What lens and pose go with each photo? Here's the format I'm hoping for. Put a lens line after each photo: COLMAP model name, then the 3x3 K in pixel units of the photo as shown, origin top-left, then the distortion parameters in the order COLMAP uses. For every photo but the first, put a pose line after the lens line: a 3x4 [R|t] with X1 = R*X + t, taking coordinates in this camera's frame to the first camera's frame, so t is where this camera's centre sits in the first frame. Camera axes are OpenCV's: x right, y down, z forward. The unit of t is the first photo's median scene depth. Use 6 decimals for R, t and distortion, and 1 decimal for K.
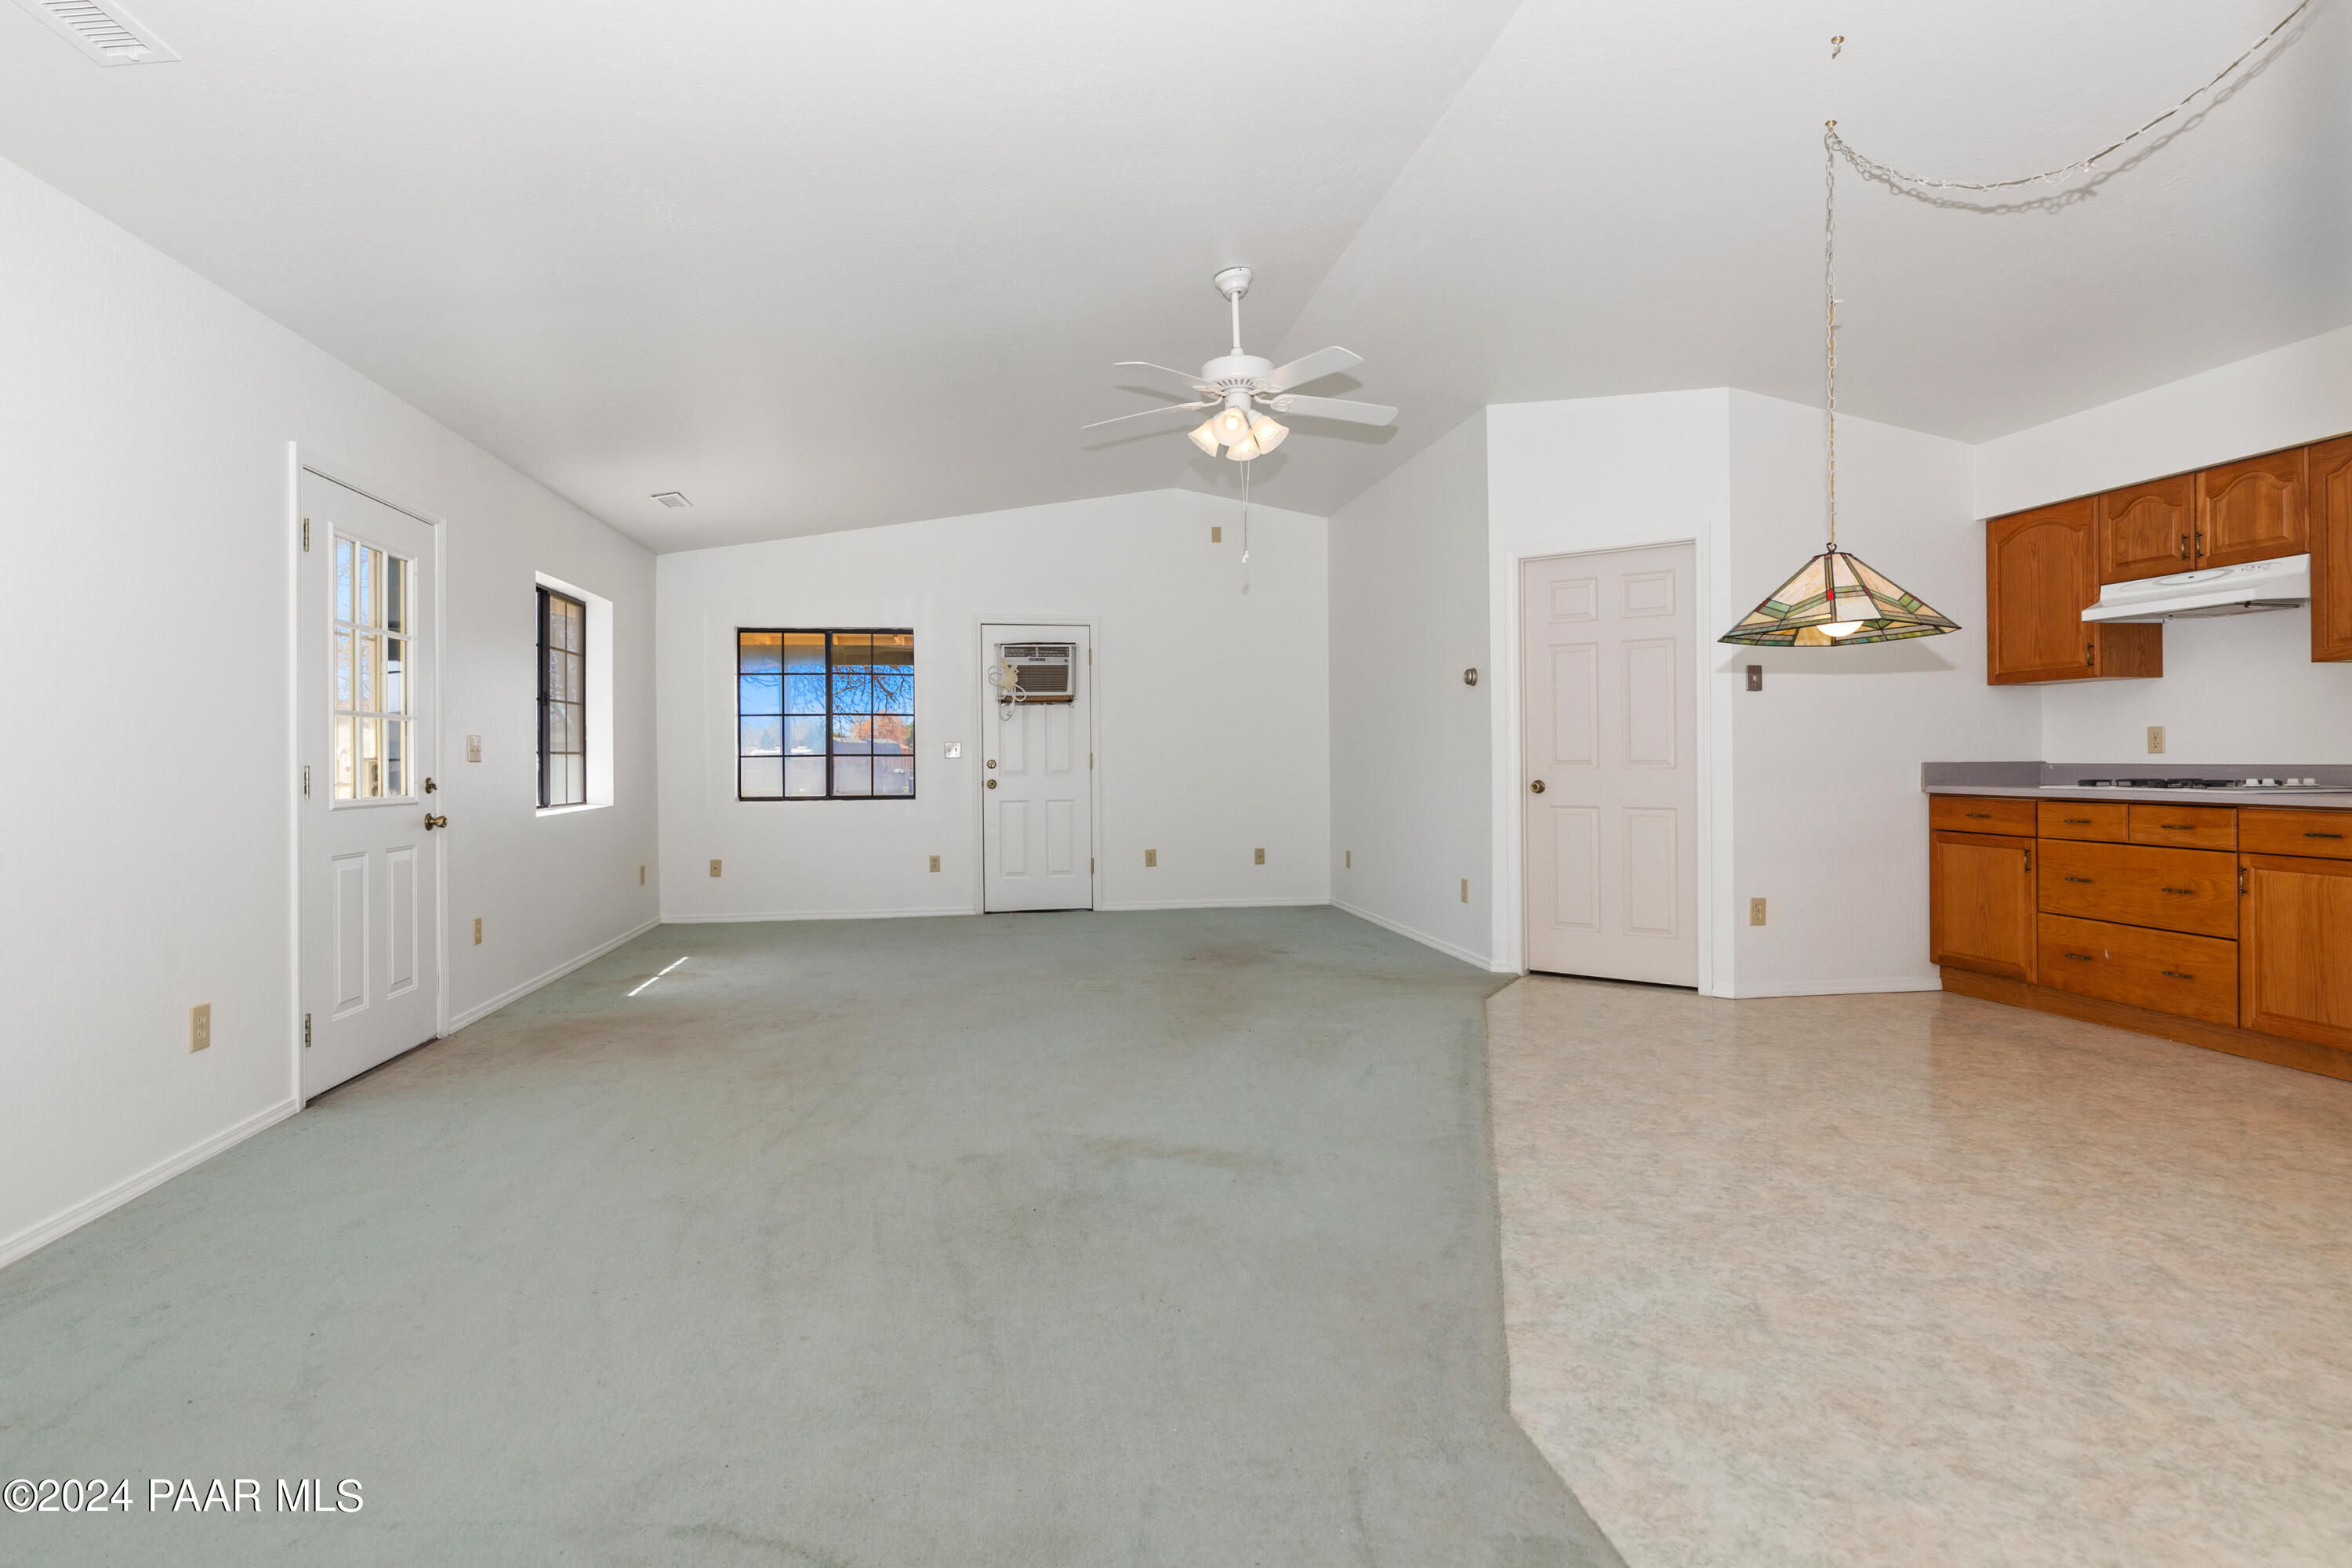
lens RADIAL K [[1174.3, 0, 1167.4], [0, 1174.3, 771.6], [0, 0, 1]] dist [0.000383, 0.001599]
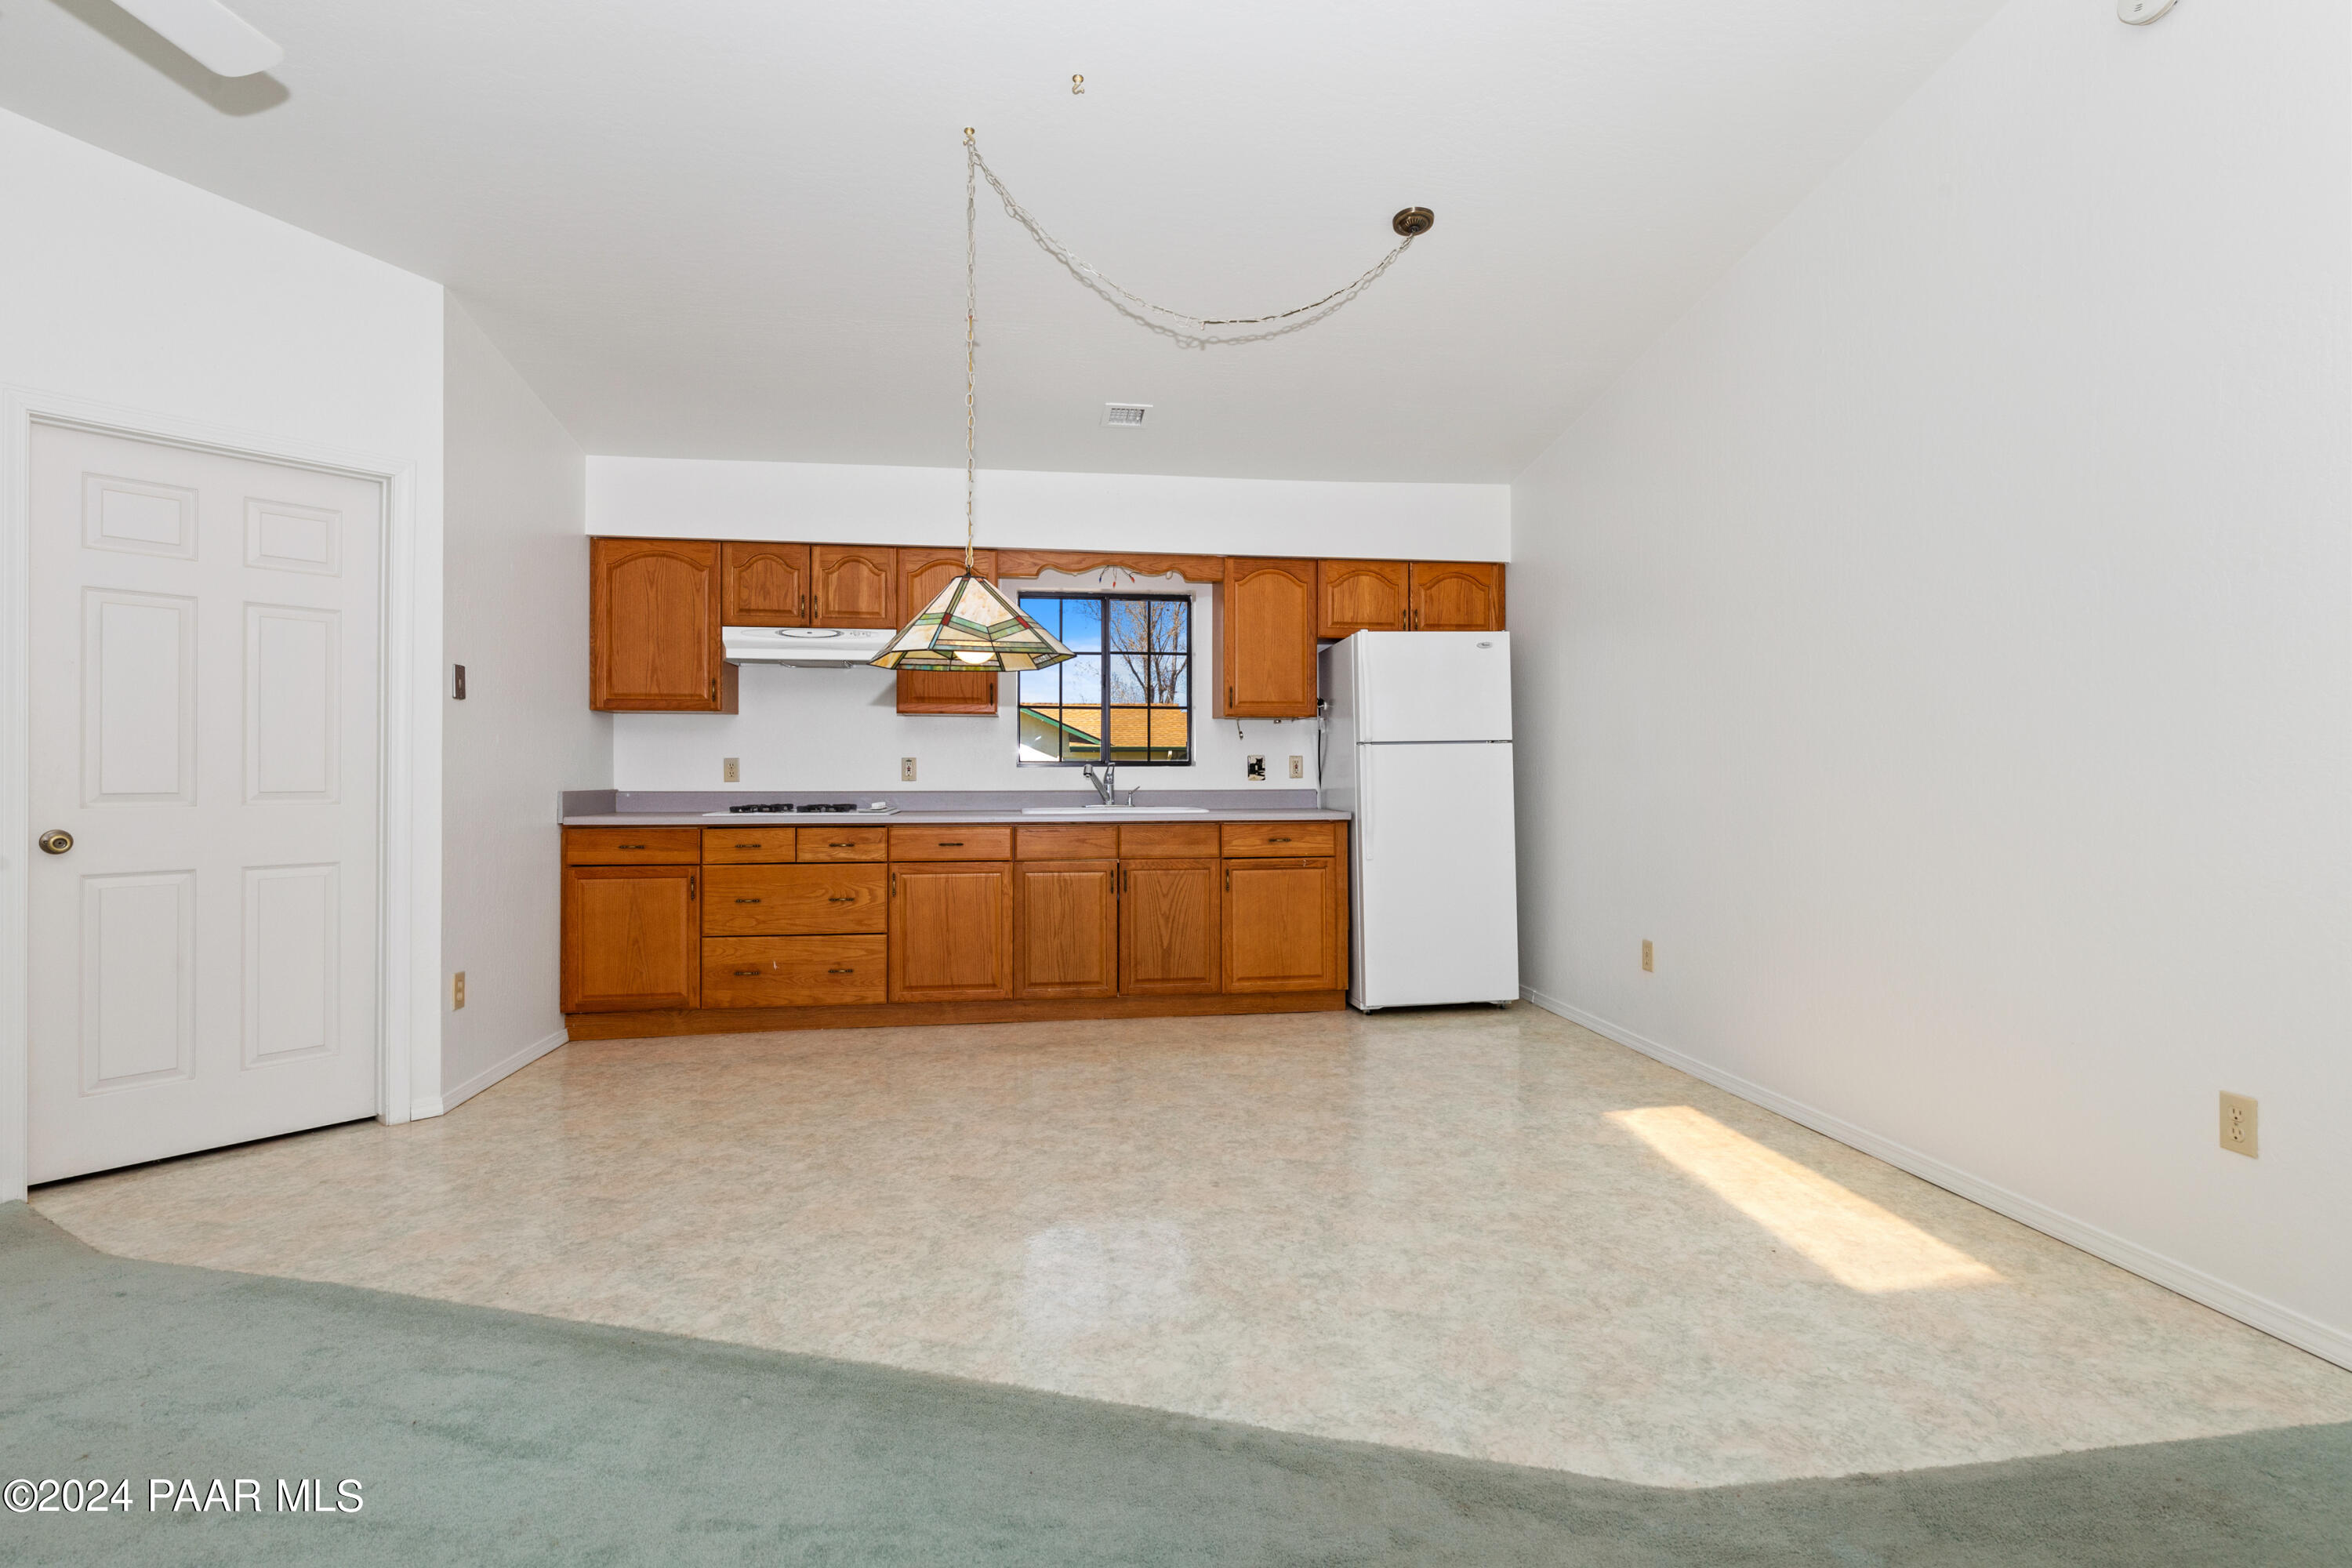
lens RADIAL K [[1174.3, 0, 1154.5], [0, 1174.3, 770.9], [0, 0, 1]] dist [0.000383, 0.001599]
pose [[0.002610, 0.009331, 0.999953, -0.302999], [0.011378, 0.999891, -0.009360, -0.012012], [-0.999932, 0.011402, 0.002504, 0.653893]]
